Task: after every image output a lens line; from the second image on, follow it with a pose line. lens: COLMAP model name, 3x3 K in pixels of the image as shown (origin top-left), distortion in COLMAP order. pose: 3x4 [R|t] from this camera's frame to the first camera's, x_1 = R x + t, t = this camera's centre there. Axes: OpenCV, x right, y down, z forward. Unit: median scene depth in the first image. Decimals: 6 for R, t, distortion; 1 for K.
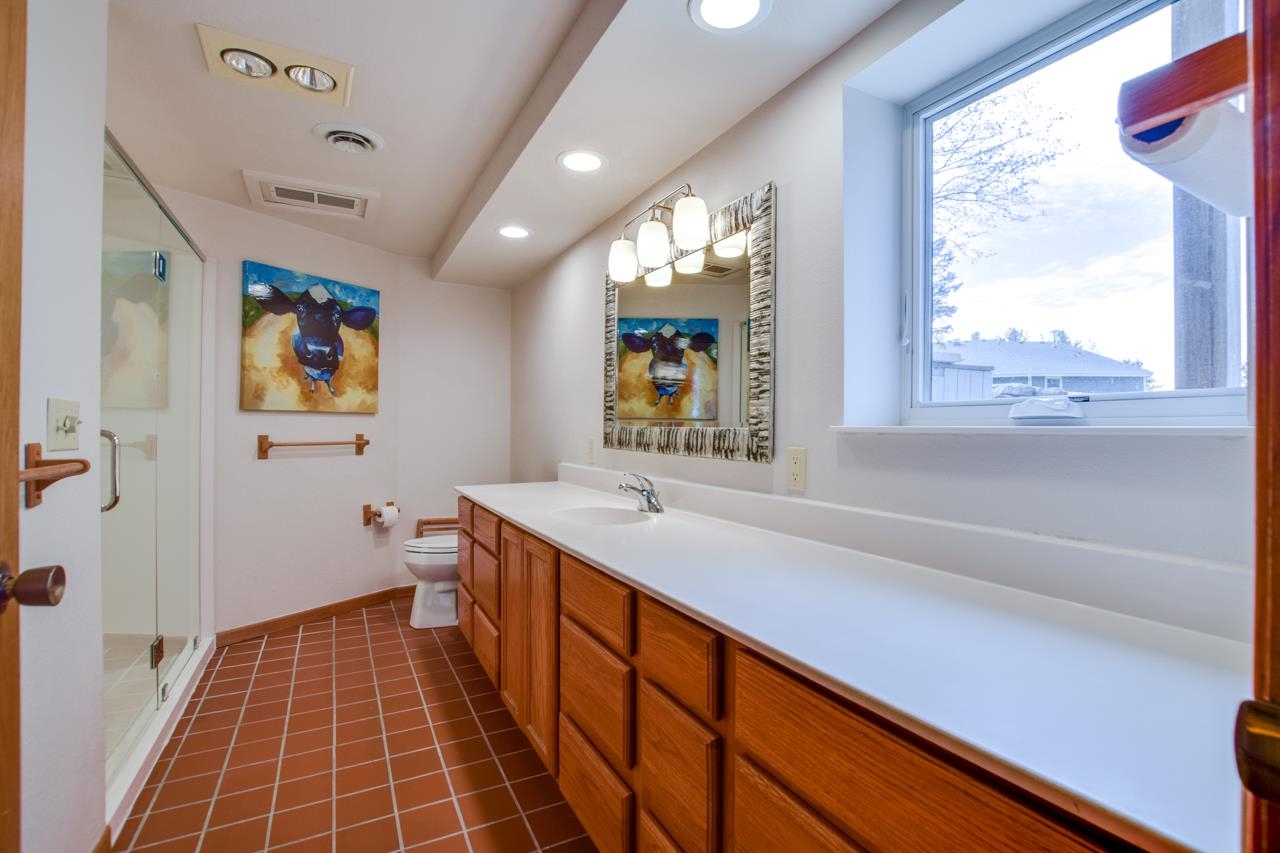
lens RADIAL K [[563.0, 0, 634.2], [0, 563.0, 428.7], [0, 0, 1]] dist [-0.025190, 0.000761]
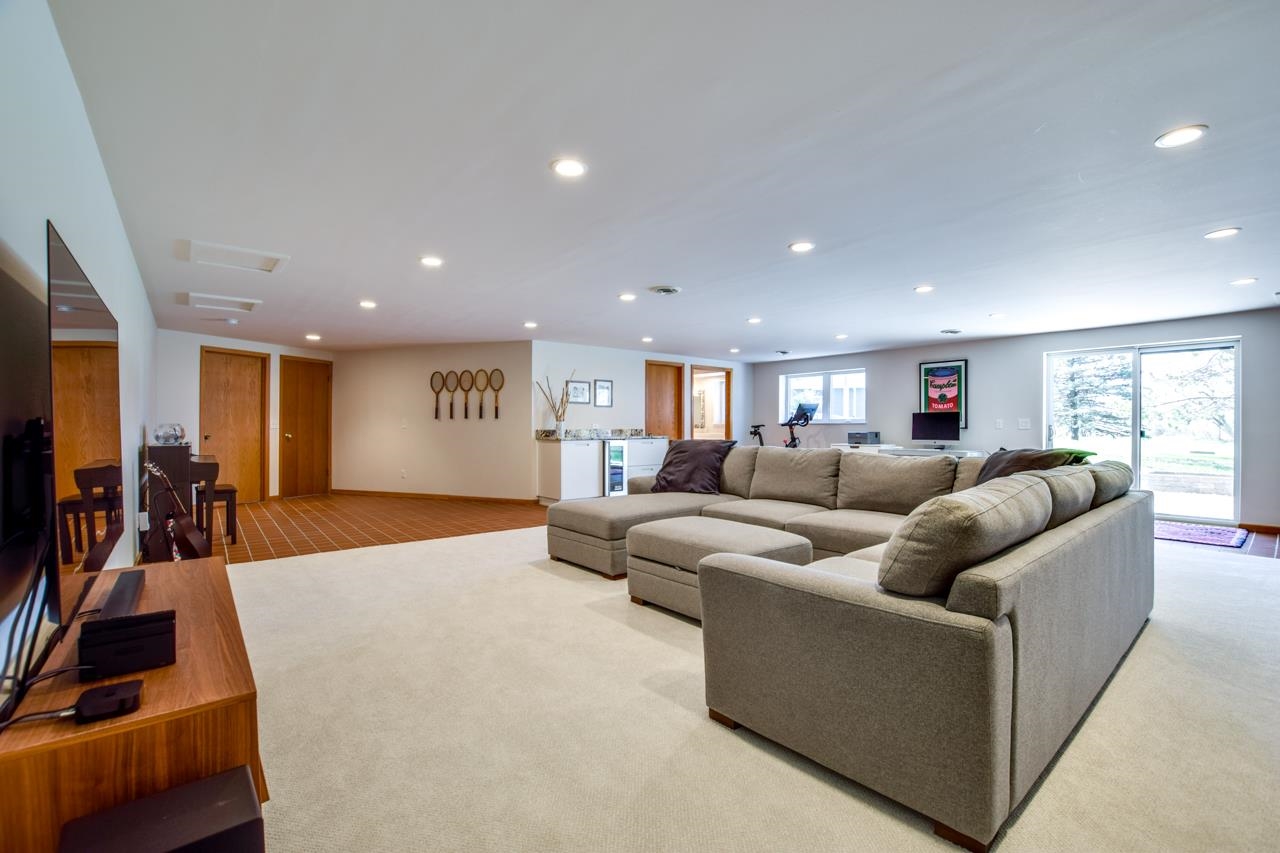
lens RADIAL K [[563.0, 0, 648.5], [0, 563.0, 428.1], [0, 0, 1]] dist [-0.025190, 0.000761]
pose [[0.977097, -0.005813, 0.212713, -1.767187], [0.005354, 0.999982, 0.002733, 0.026400], [-0.212725, -0.001532, 0.977111, -5.240855]]
